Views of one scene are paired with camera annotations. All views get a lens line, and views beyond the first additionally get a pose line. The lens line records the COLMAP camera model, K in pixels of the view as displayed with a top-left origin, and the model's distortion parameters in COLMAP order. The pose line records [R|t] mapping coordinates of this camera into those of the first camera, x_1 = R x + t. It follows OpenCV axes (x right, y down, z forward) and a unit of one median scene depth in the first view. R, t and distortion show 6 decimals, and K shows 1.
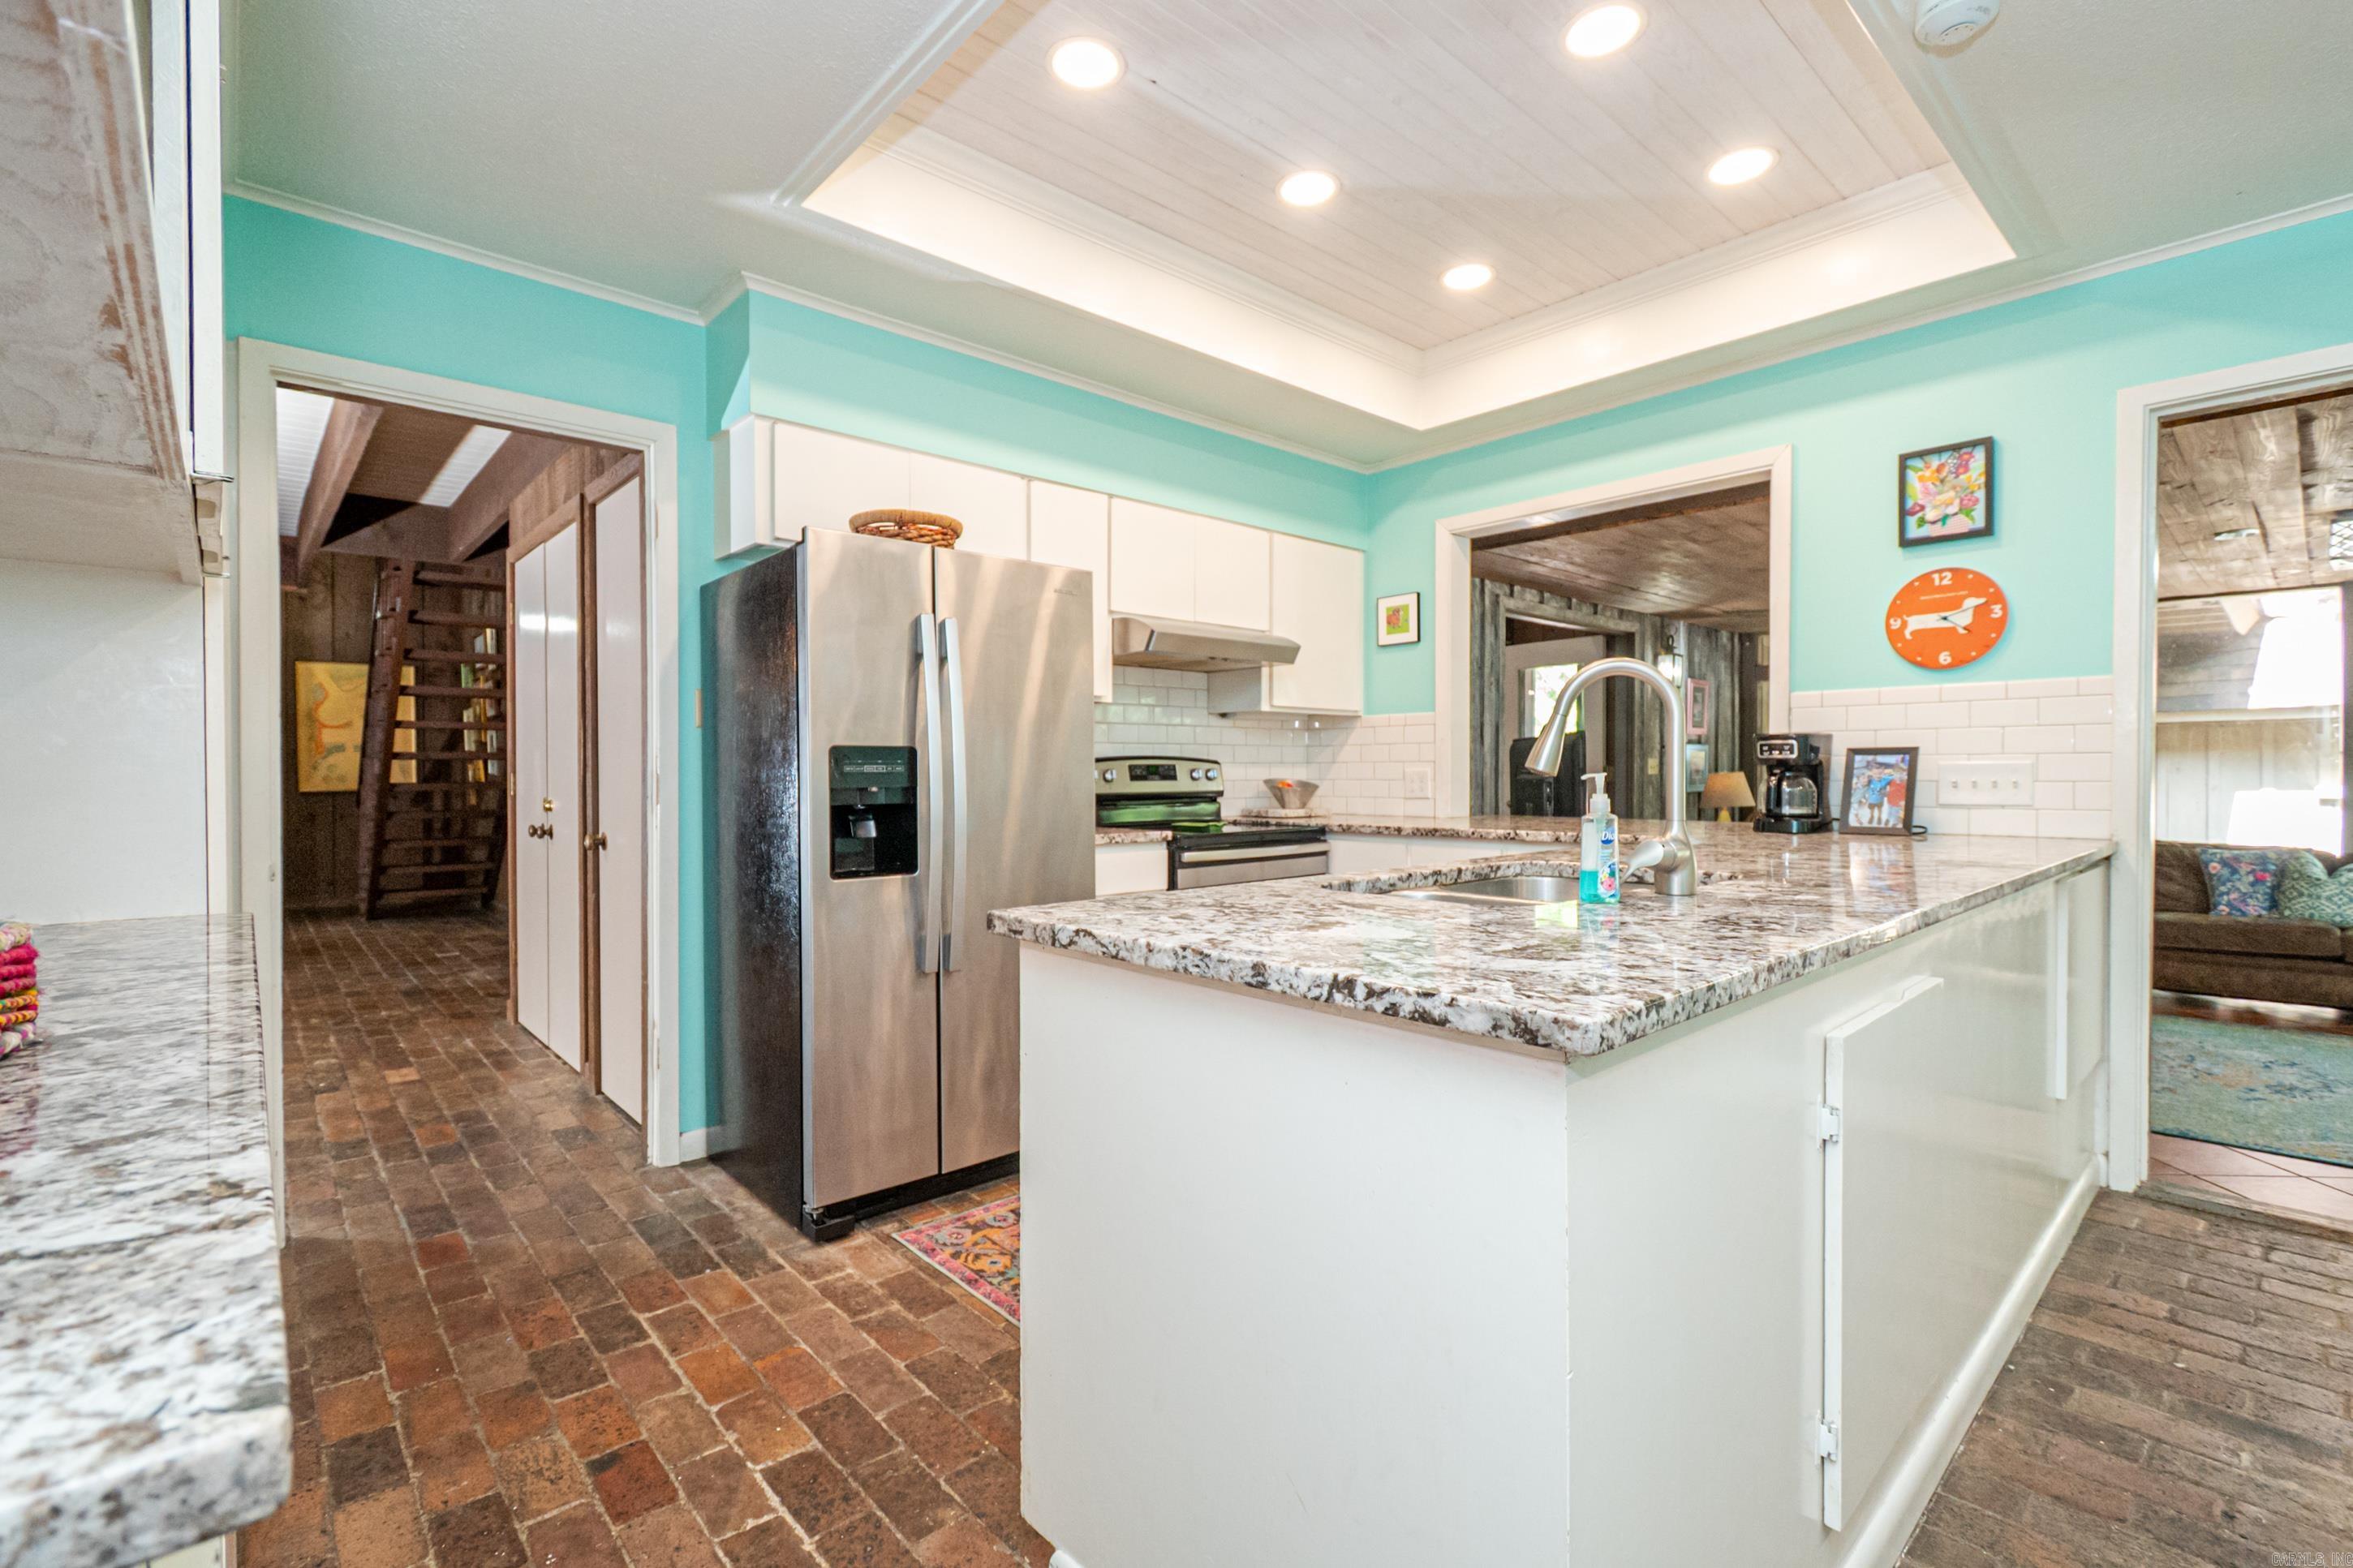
lens RADIAL K [[1048.4, 0, 1169.6], [0, 1048.4, 784.2], [0, 0, 1]] dist [0.004271, -0.000788]
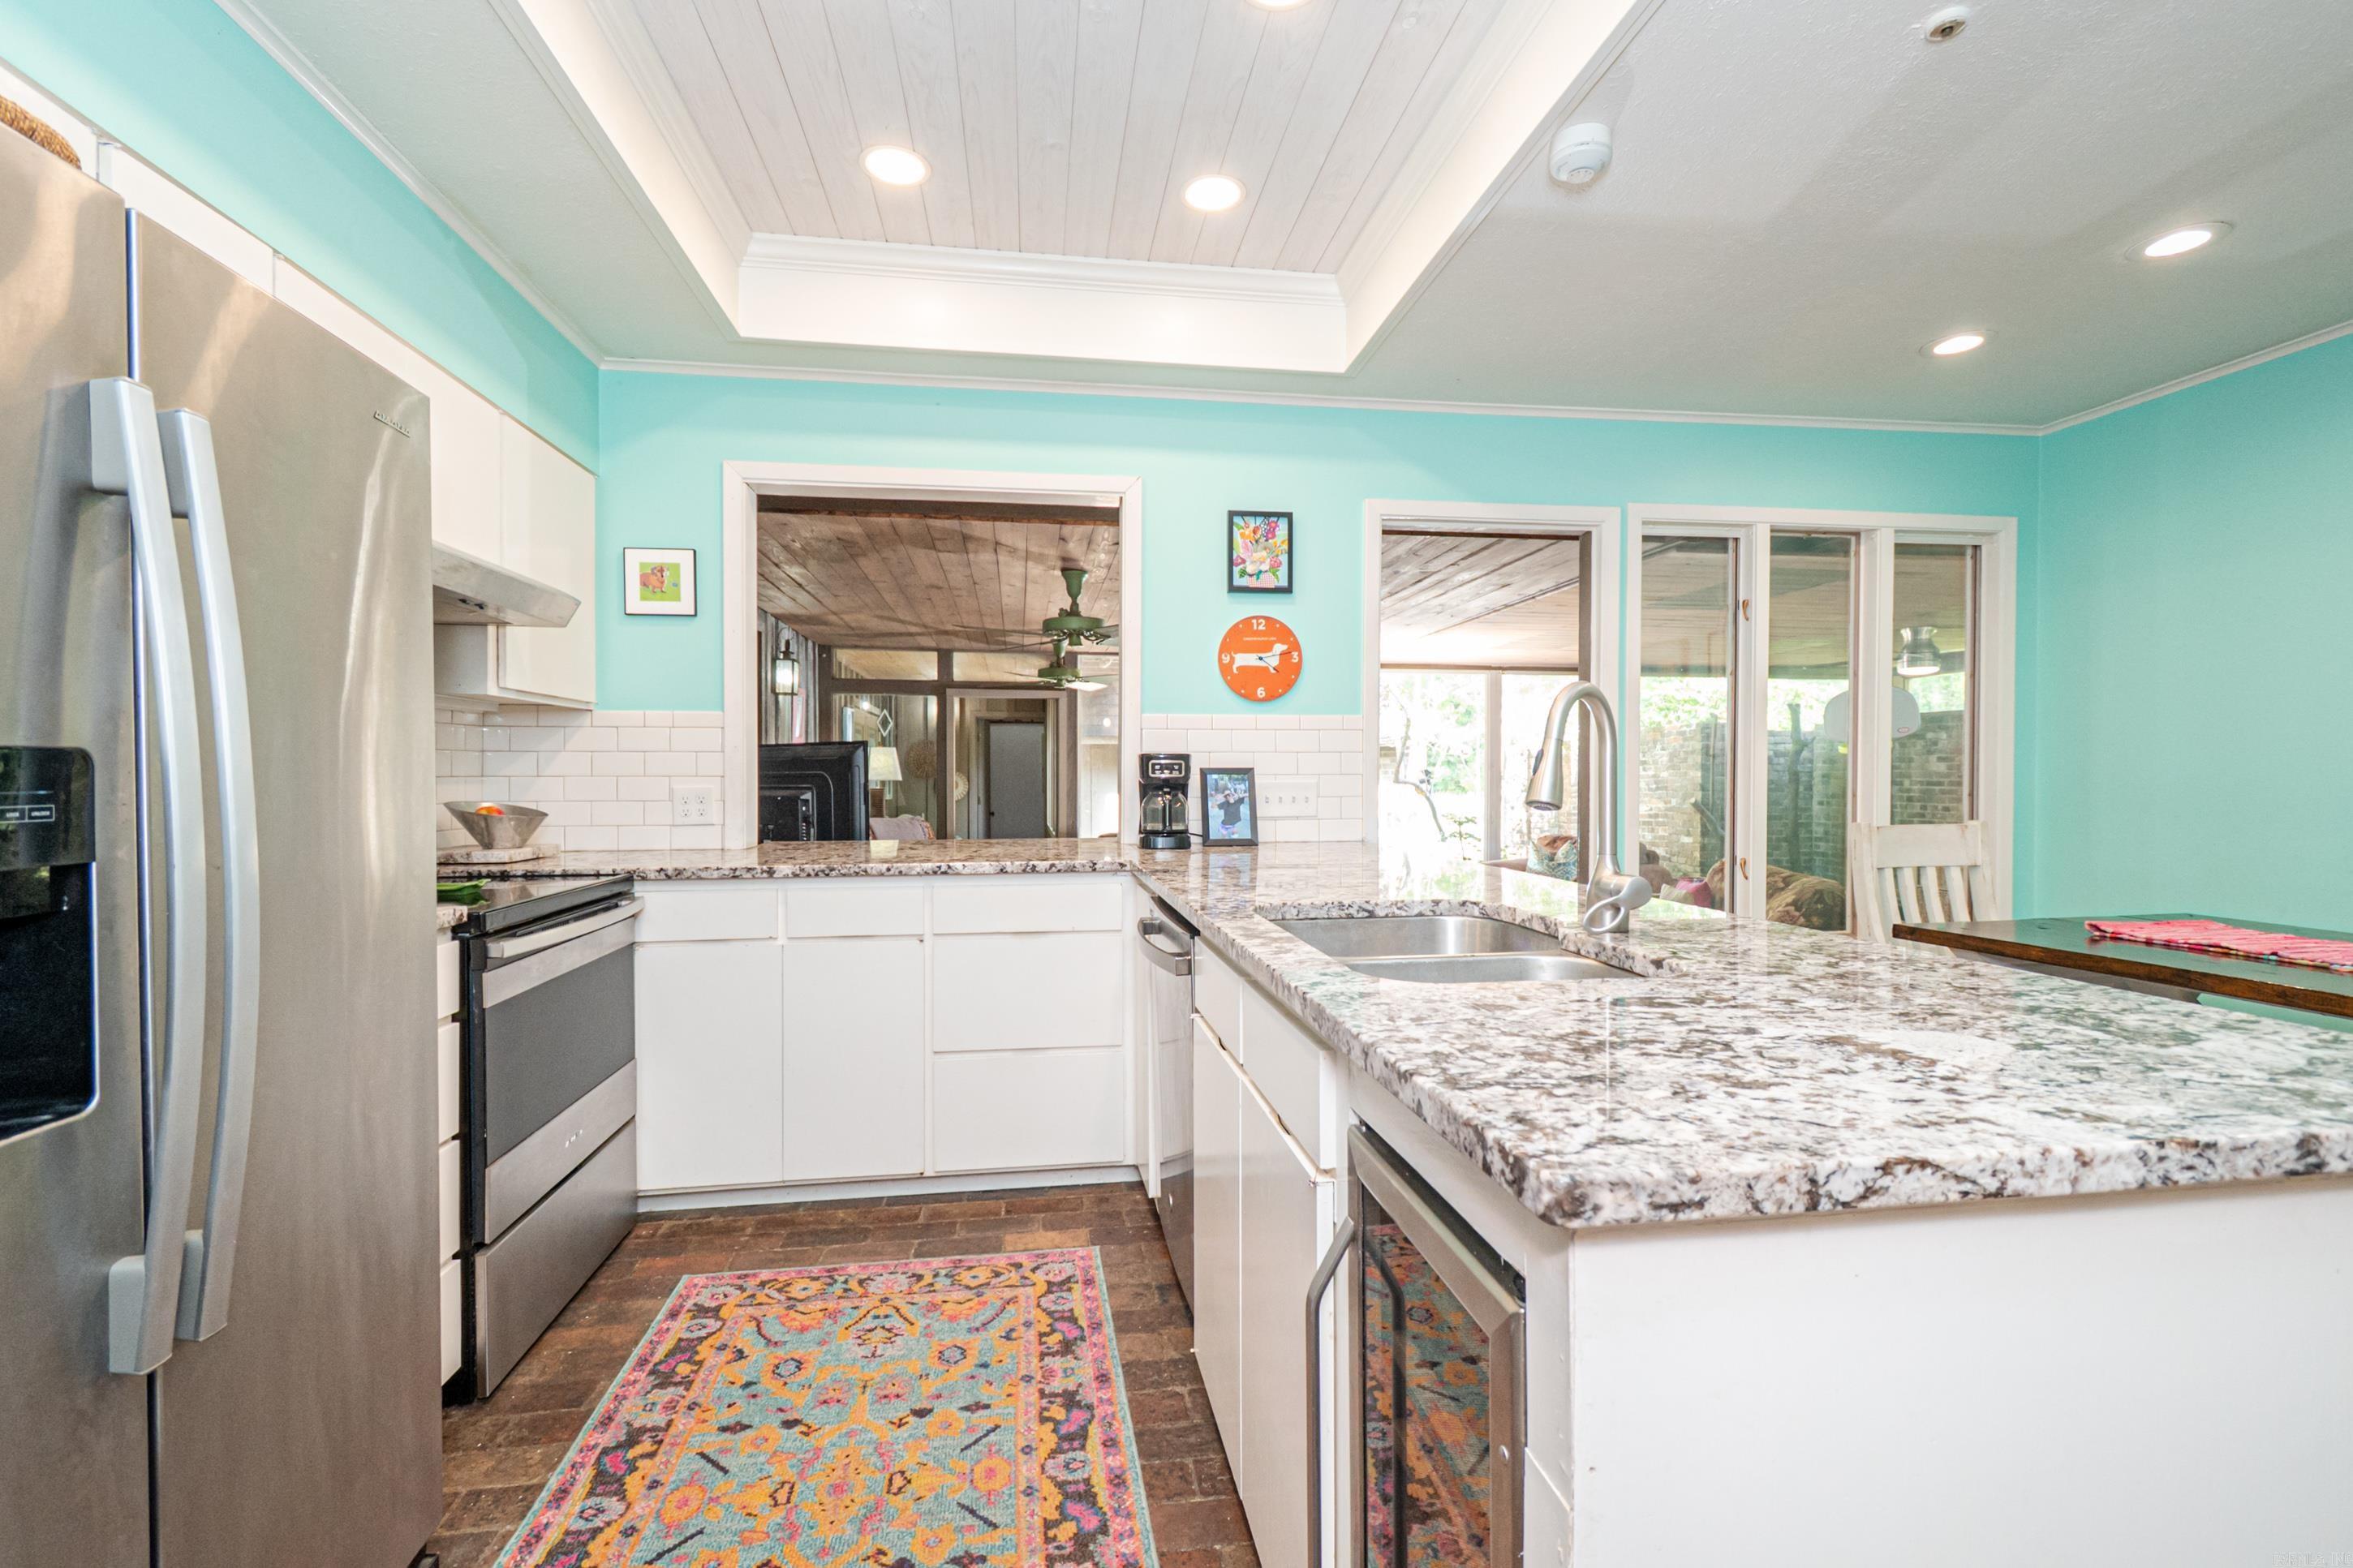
lens RADIAL K [[1048.4, 0, 1183.1], [0, 1048.4, 784.5], [0, 0, 1]] dist [0.004271, -0.000788]
pose [[0.545067, -0.004626, 0.838380, -0.294127], [0.009336, 0.999956, -0.000553, -0.017370], [-0.838340, 0.008129, 0.545087, 0.438035]]
